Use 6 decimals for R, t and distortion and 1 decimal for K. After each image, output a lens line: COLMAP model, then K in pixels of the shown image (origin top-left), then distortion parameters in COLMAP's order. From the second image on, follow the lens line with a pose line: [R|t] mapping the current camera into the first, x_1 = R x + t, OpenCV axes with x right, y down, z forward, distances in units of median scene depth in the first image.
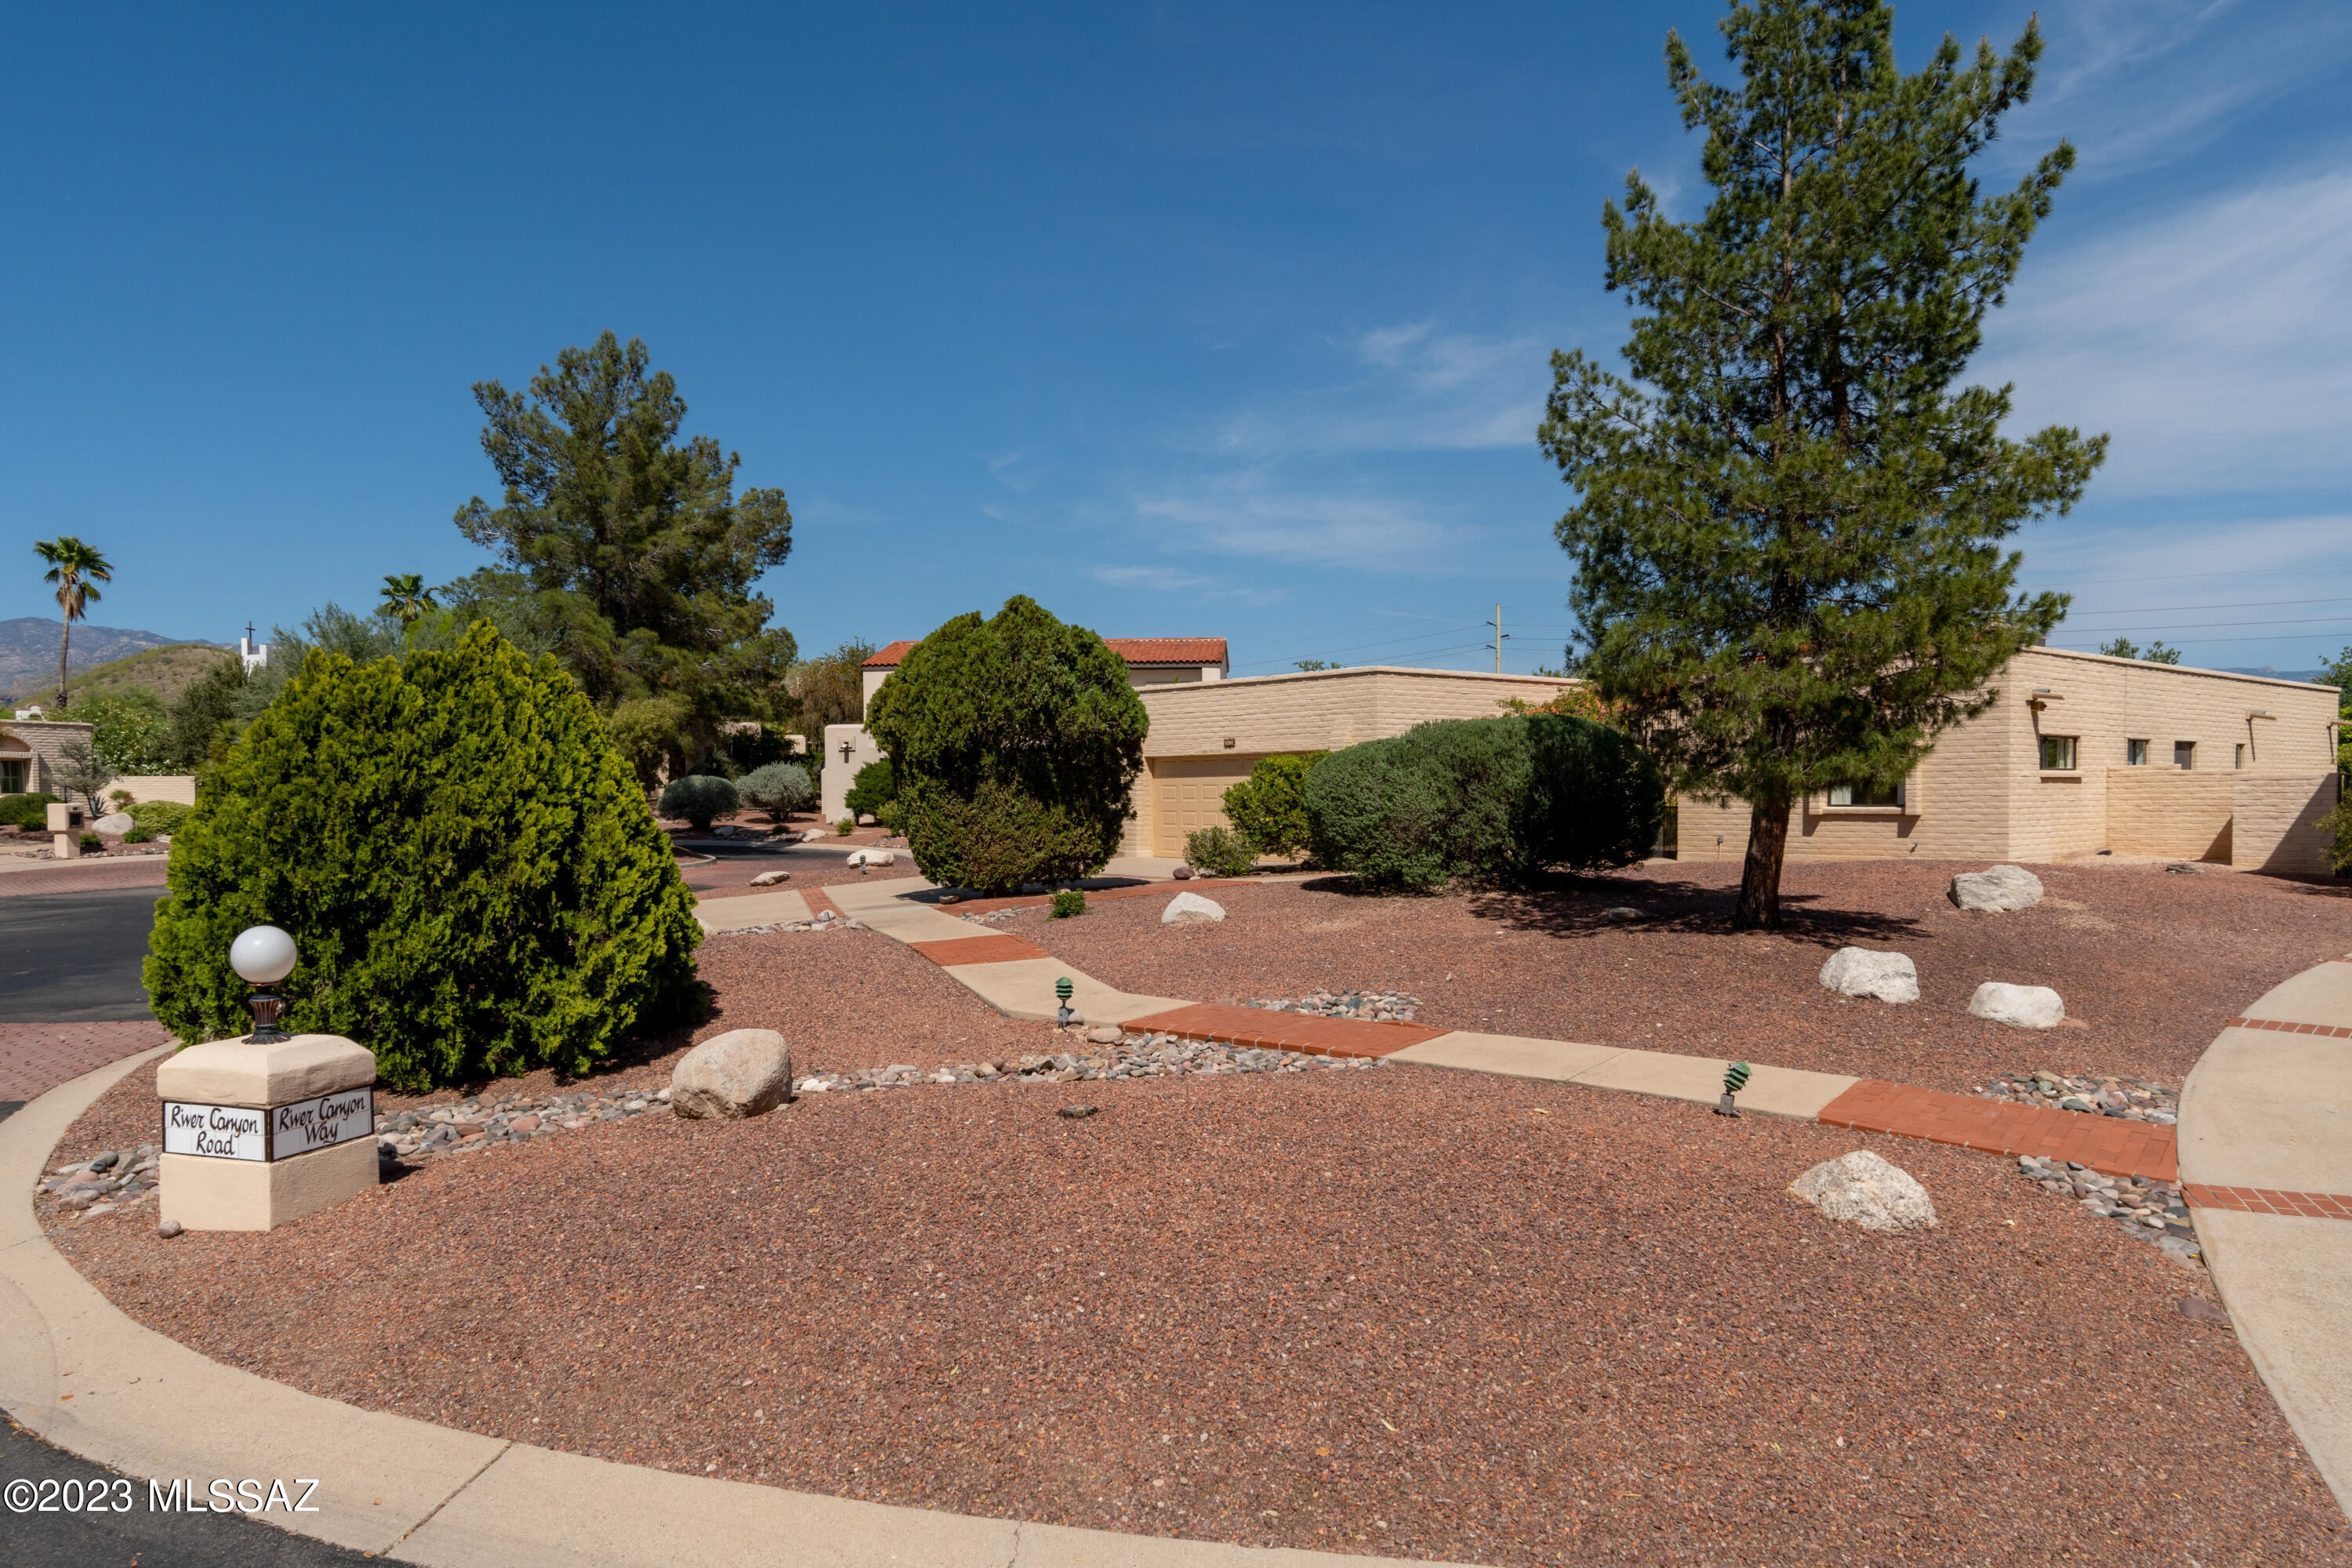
lens RADIAL K [[1587.5, 0, 1179.3], [0, 1587.5, 797.2], [0, 0, 1]] dist [0.002964, -0.001318]
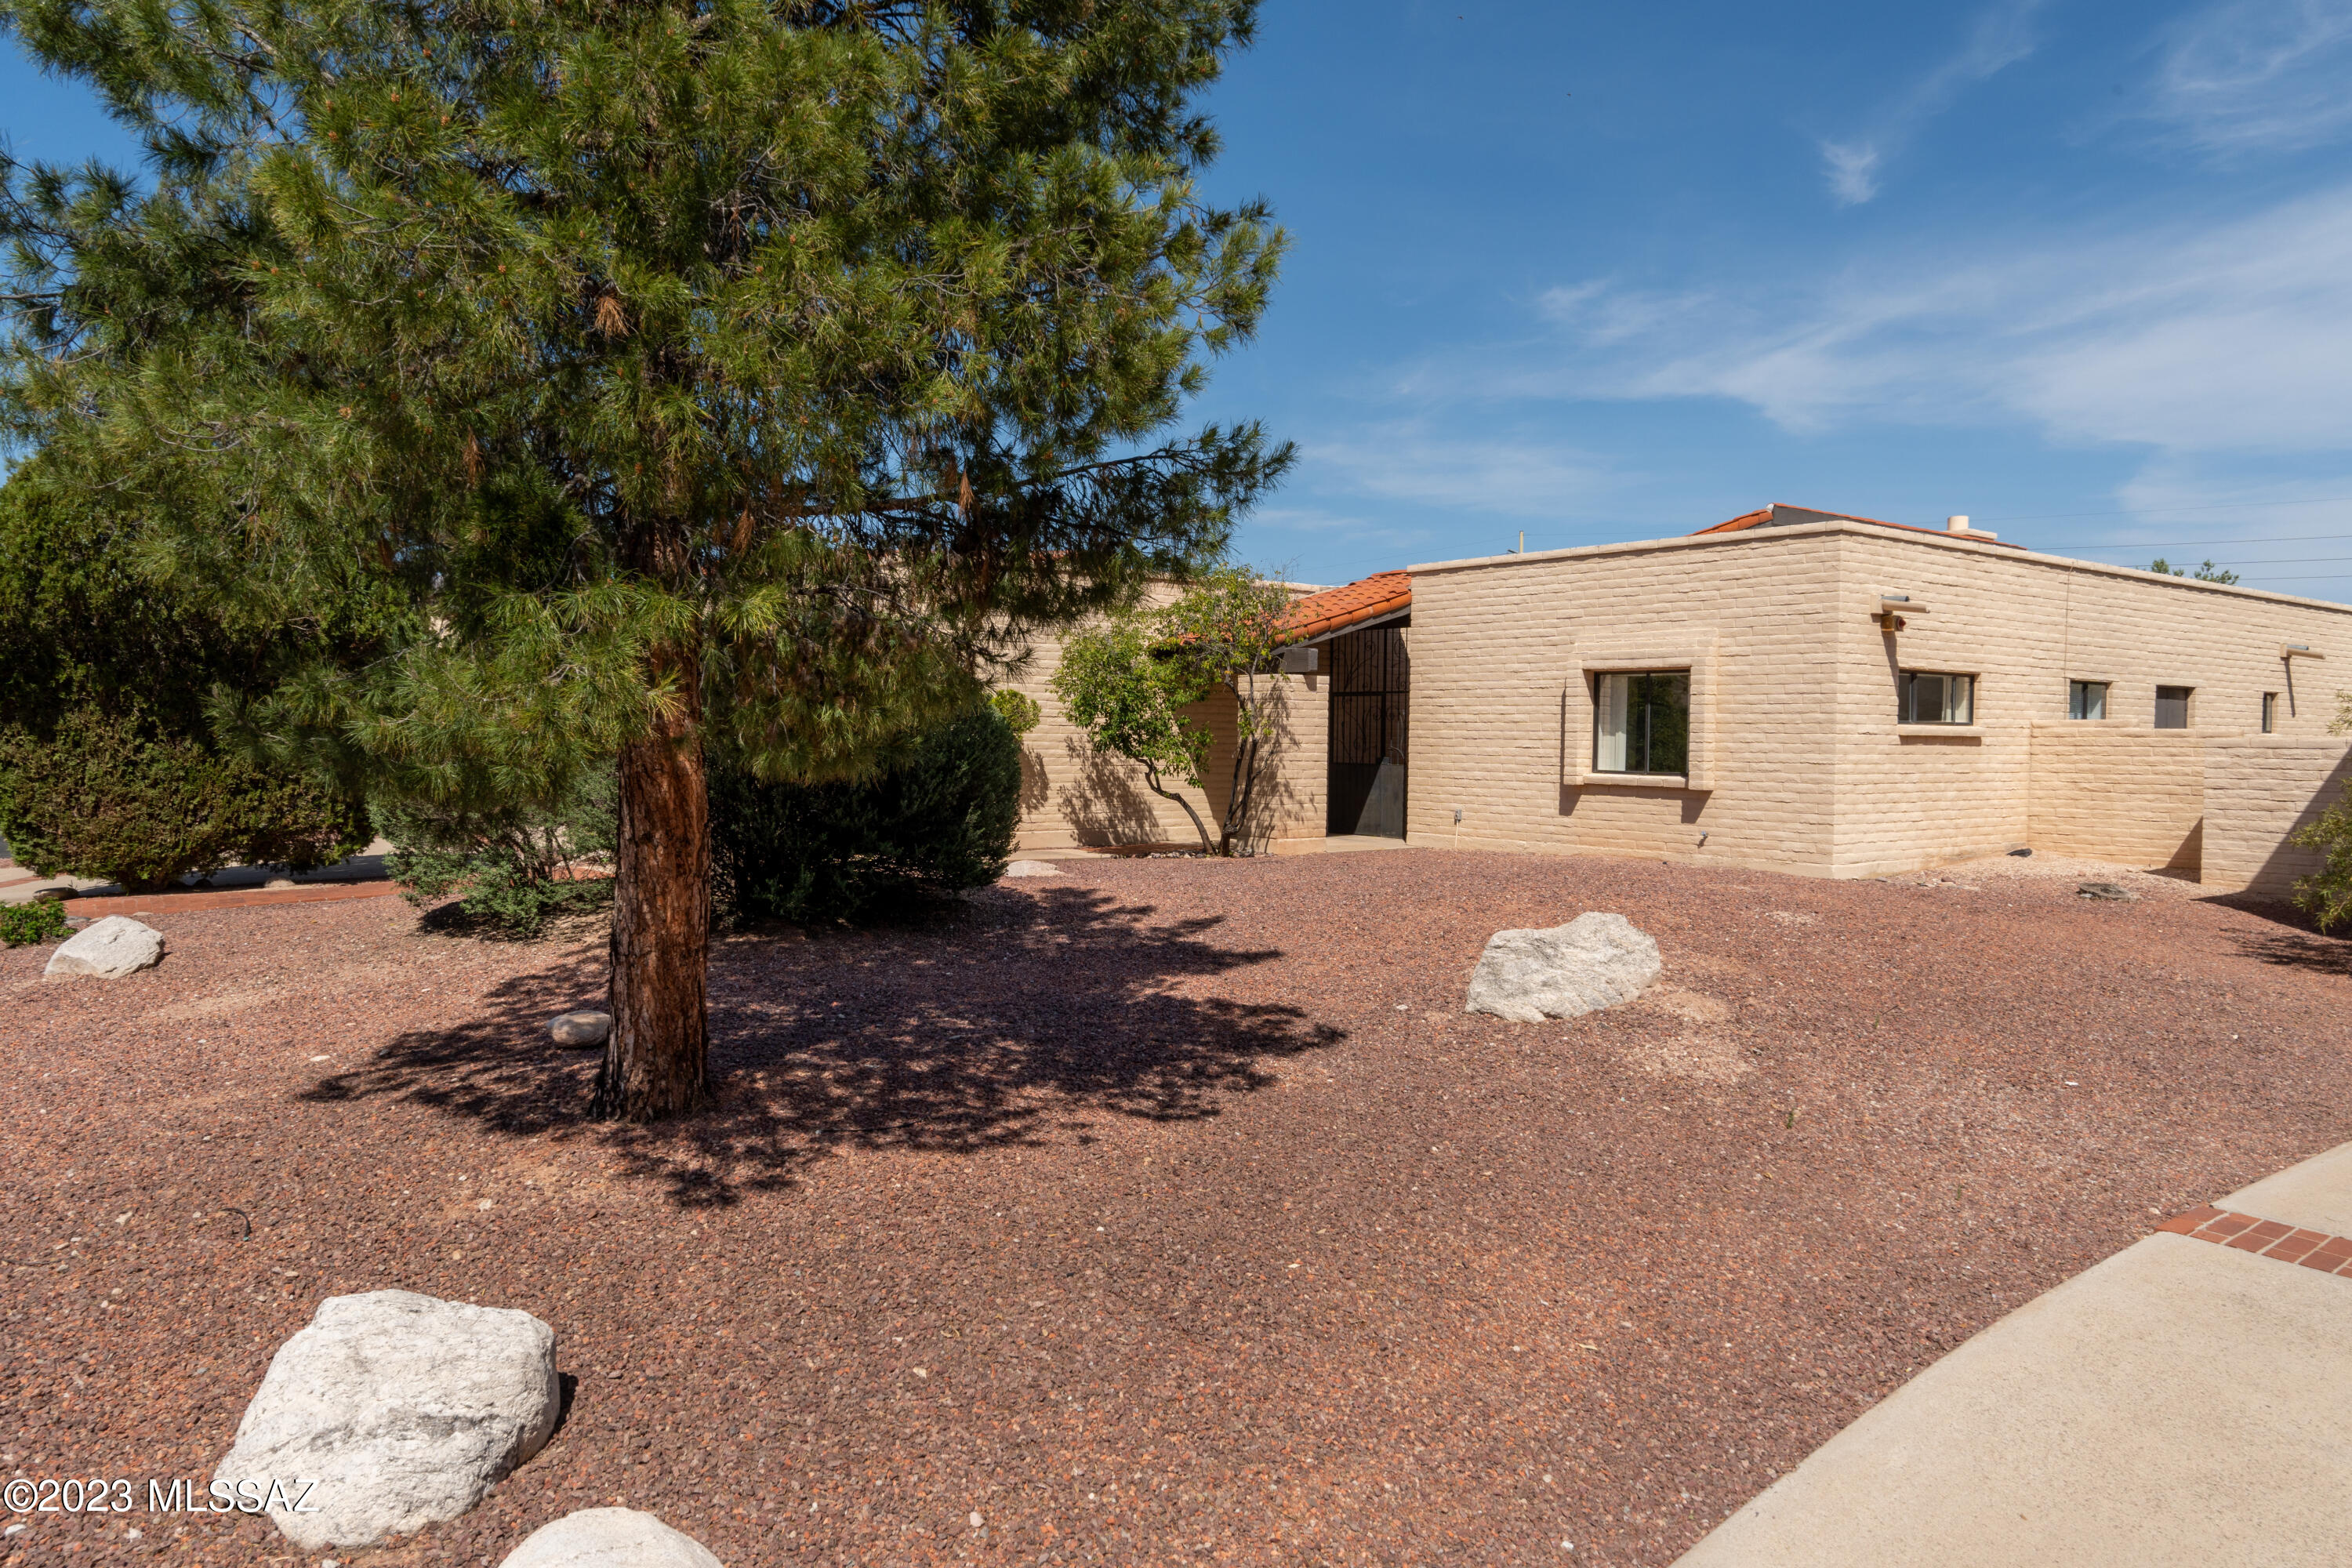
lens RADIAL K [[1587.5, 0, 1174.8], [0, 1587.5, 771.0], [0, 0, 1]] dist [0.002964, -0.001318]
pose [[0.998004, 0.021815, -0.059269, 0.284023], [-0.020374, 0.999485, 0.024809, -0.008095], [0.059780, -0.023552, 0.997934, 0.338970]]
